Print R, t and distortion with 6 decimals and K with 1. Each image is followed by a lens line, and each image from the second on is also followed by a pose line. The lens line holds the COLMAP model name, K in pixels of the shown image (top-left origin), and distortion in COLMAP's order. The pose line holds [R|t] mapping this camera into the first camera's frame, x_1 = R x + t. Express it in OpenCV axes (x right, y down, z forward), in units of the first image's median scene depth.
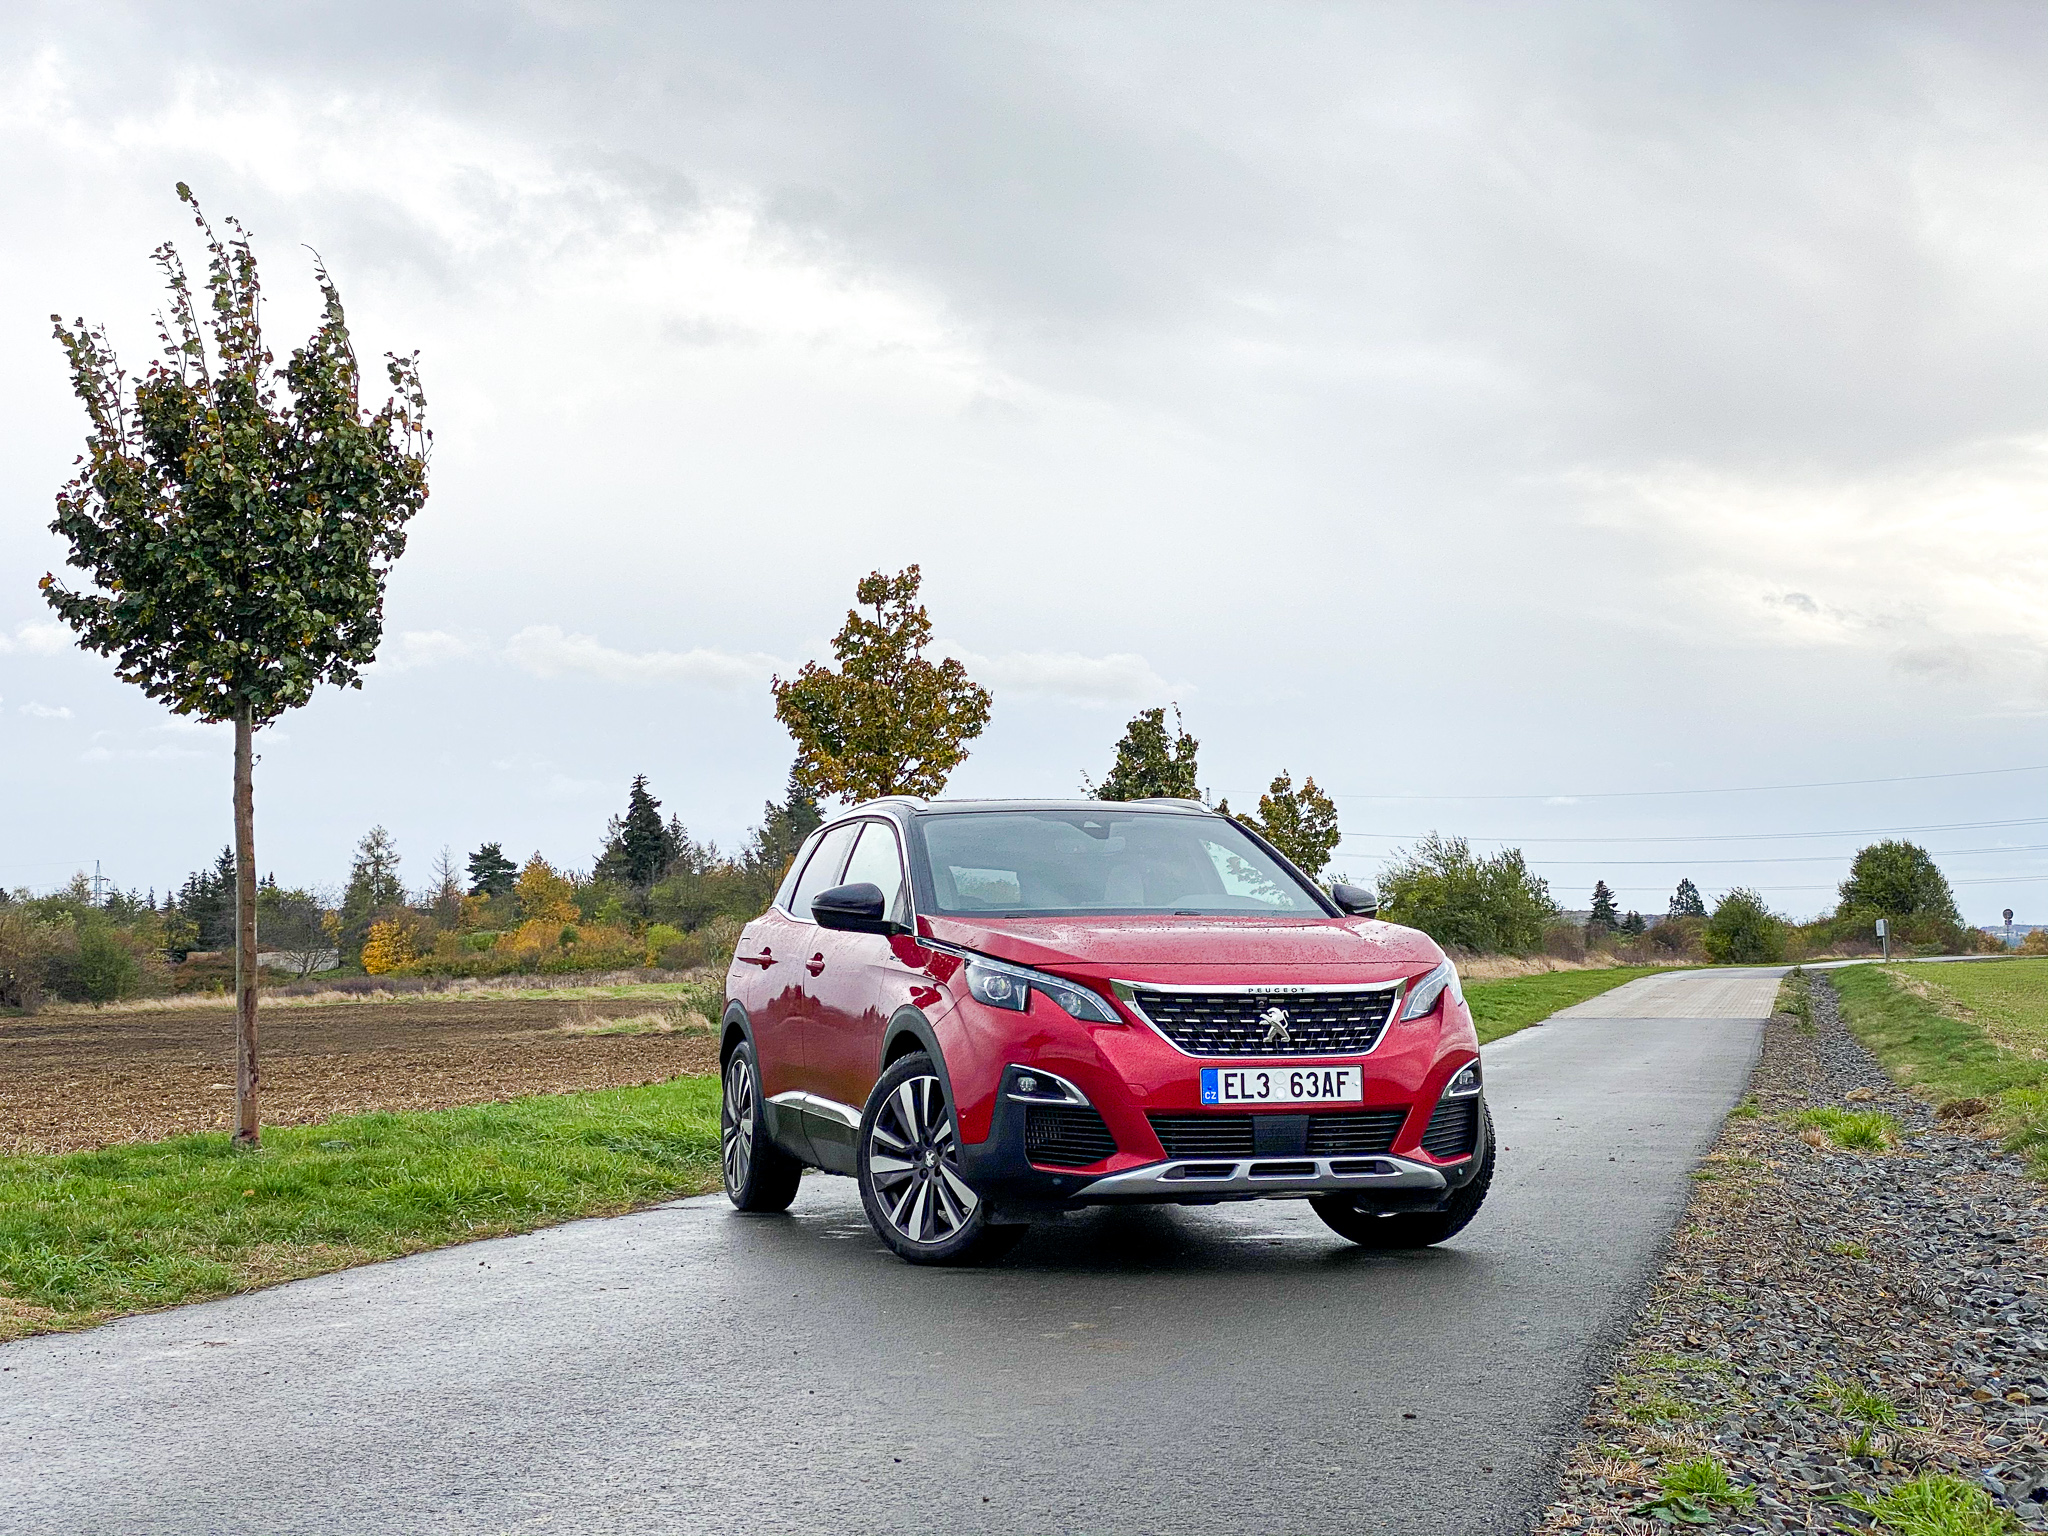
lens RADIAL K [[3071.7, 0, 984.0], [0, 3071.7, 760.6], [0, 0, 1]] dist [0.134571, -0.145395]
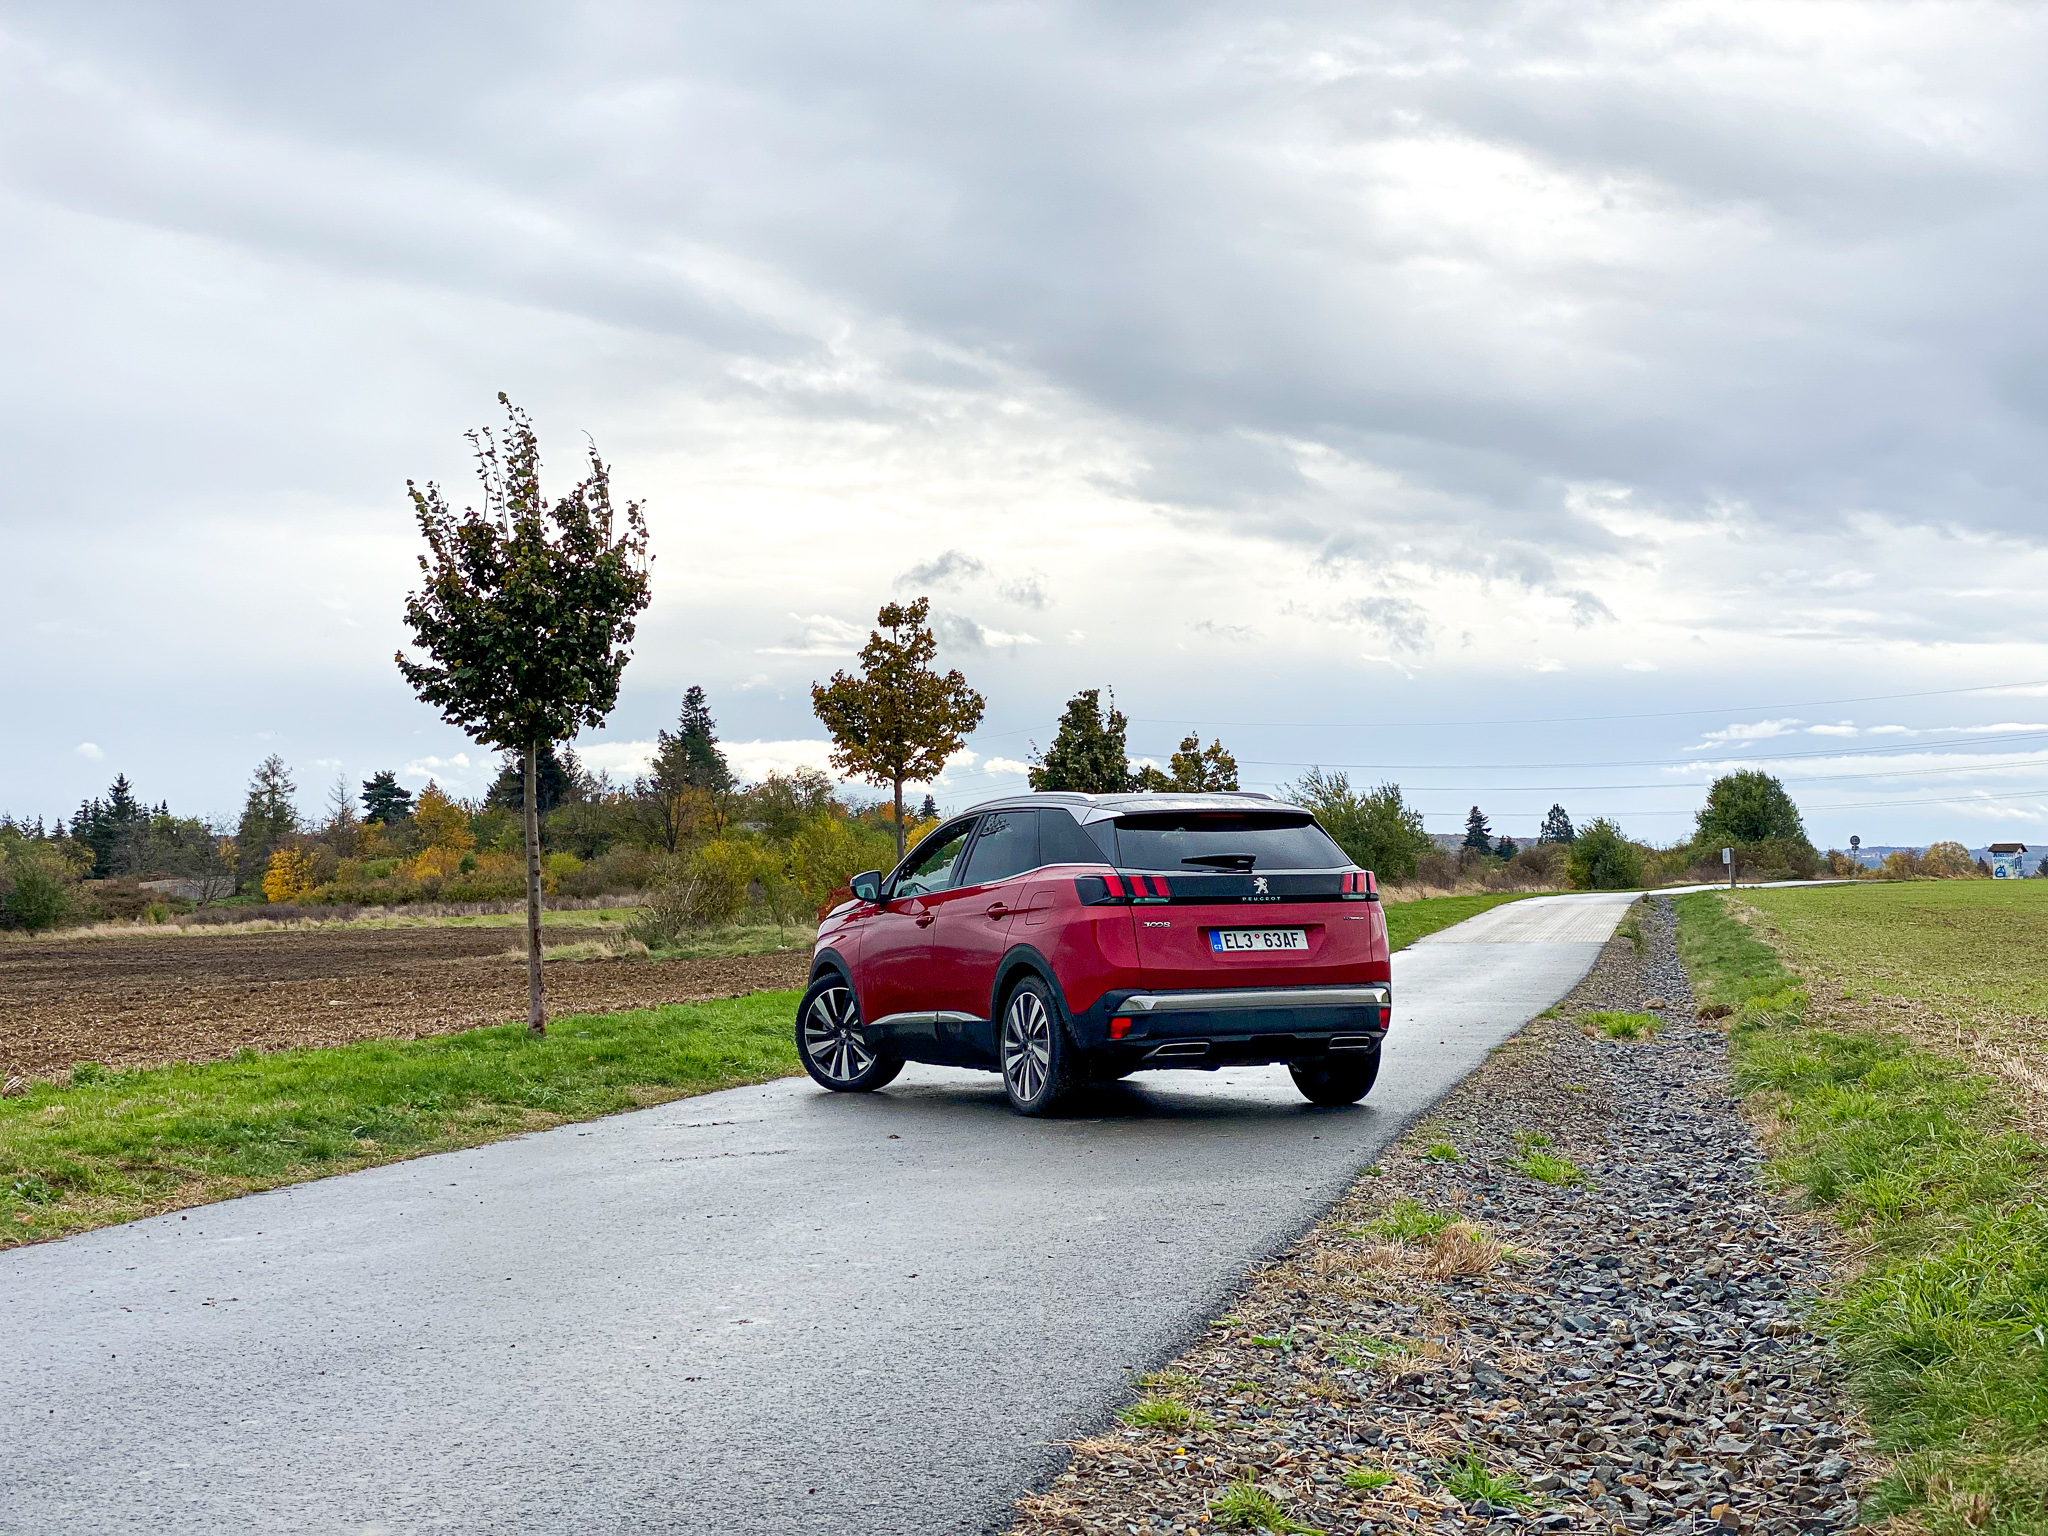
lens RADIAL K [[3118.1, 0, 1009.2], [0, 3118.1, 767.0], [0, 0, 1]] dist [0.001066, 1.171716]
pose [[0.998850, -0.000195, 0.047941, -0.049278], [-0.001113, 0.999628, 0.027245, -0.028038], [-0.047929, -0.027267, 0.998479, -0.311785]]
